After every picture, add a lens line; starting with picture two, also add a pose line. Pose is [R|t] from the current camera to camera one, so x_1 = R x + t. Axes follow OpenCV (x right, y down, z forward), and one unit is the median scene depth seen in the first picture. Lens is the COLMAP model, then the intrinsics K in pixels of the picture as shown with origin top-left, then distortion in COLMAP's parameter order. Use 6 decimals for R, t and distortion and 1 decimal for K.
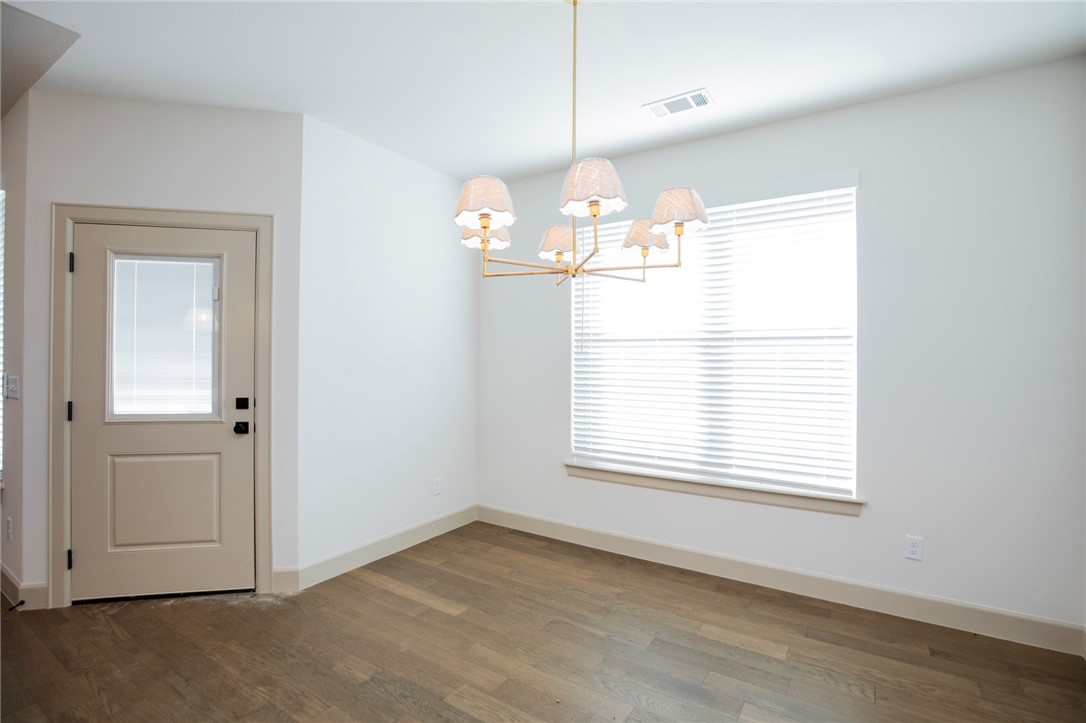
lens RADIAL K [[506.5, 0, 541.4], [0, 506.5, 362.6], [0, 0, 1]] dist [-0.029569, 0.003690]
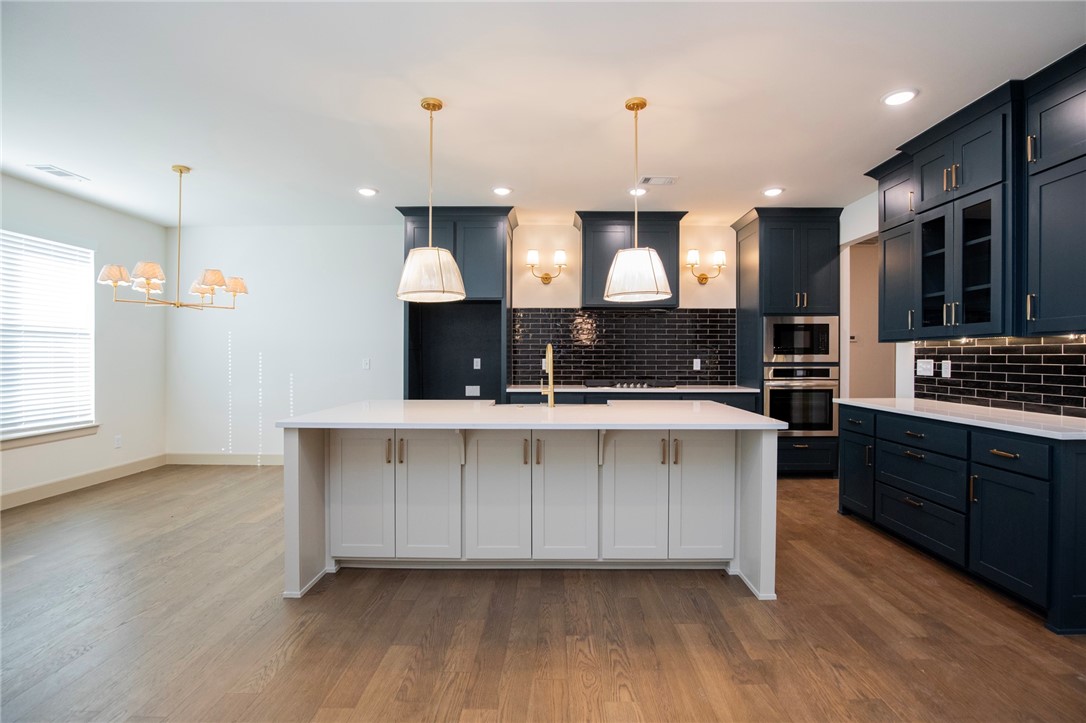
lens RADIAL K [[506.5, 0, 550.3], [0, 506.5, 356.3], [0, 0, 1]] dist [-0.029569, 0.003690]
pose [[-0.524962, -0.007828, 0.851090, -1.740680], [-0.006442, 0.999966, 0.005224, 0.006933], [-0.851101, -0.002740, -0.524994, 0.535385]]
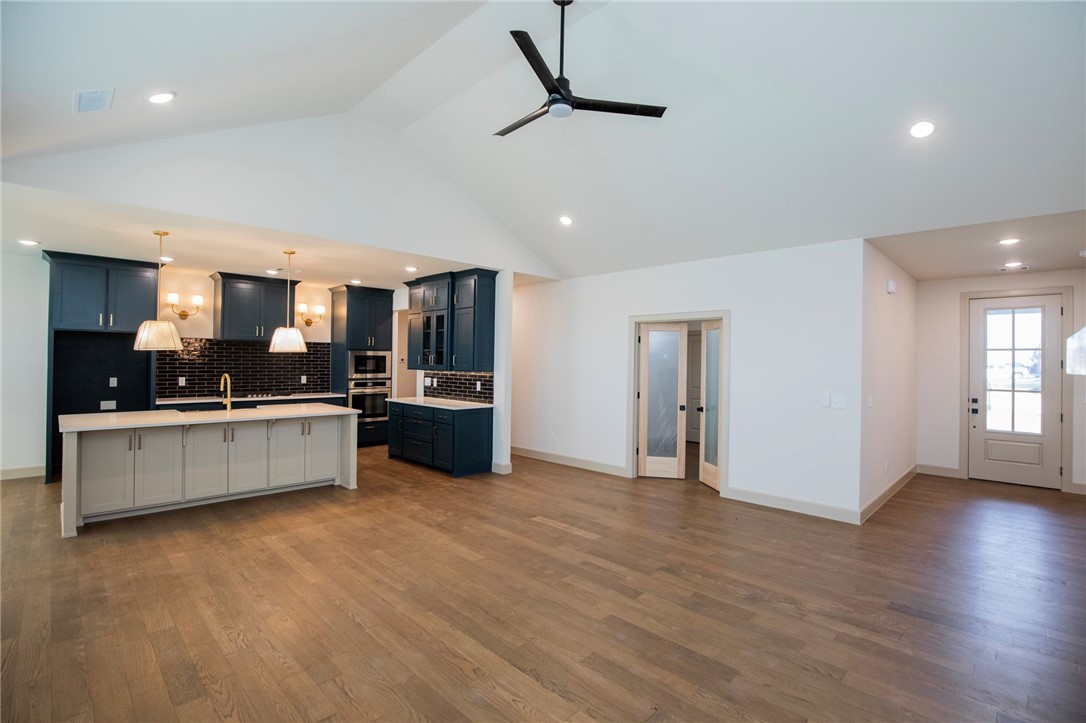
lens RADIAL K [[506.5, 0, 545.2], [0, 506.5, 359.8], [0, 0, 1]] dist [-0.029569, 0.003690]
pose [[-0.972665, -0.016593, 0.231619, -2.431800], [-0.017654, 0.999841, -0.002508, -0.091568], [-0.231540, -0.006528, -0.972803, 1.580688]]
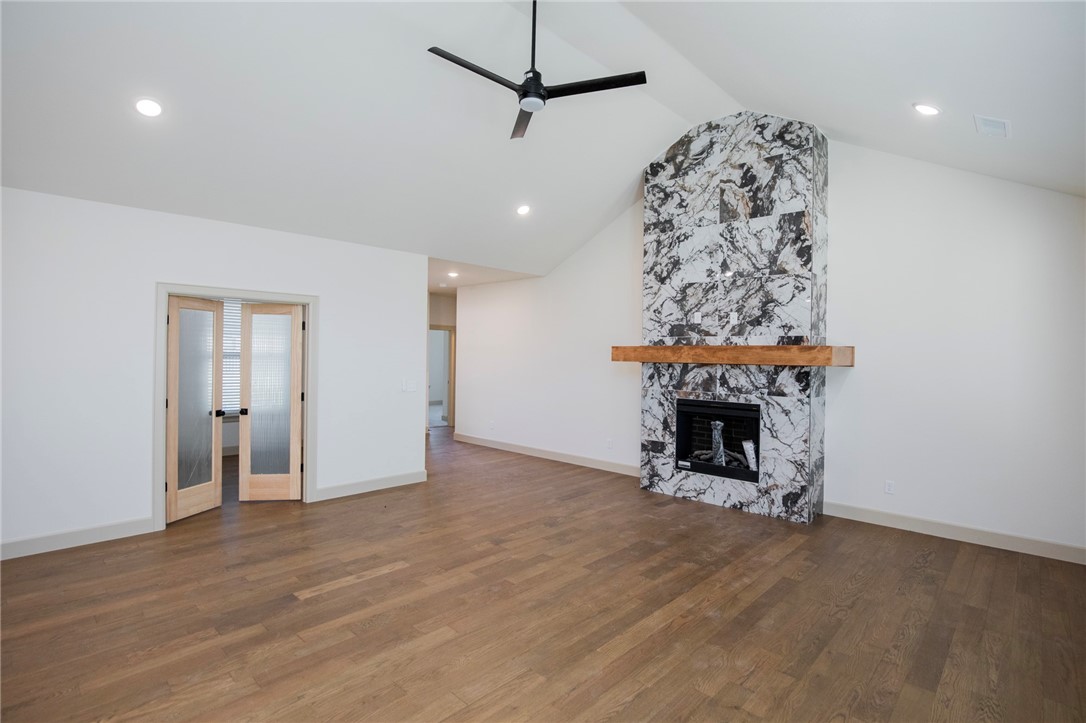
lens RADIAL K [[541.6, 0, 546.7], [0, 541.6, 353.3], [0, 0, 1]] dist [-0.028976, 0.000607]
pose [[-0.201325, -0.005380, -0.979510, -0.930929], [-0.011619, 0.999928, -0.003104, -0.107030], [0.979456, 0.010756, -0.201373, 0.691661]]
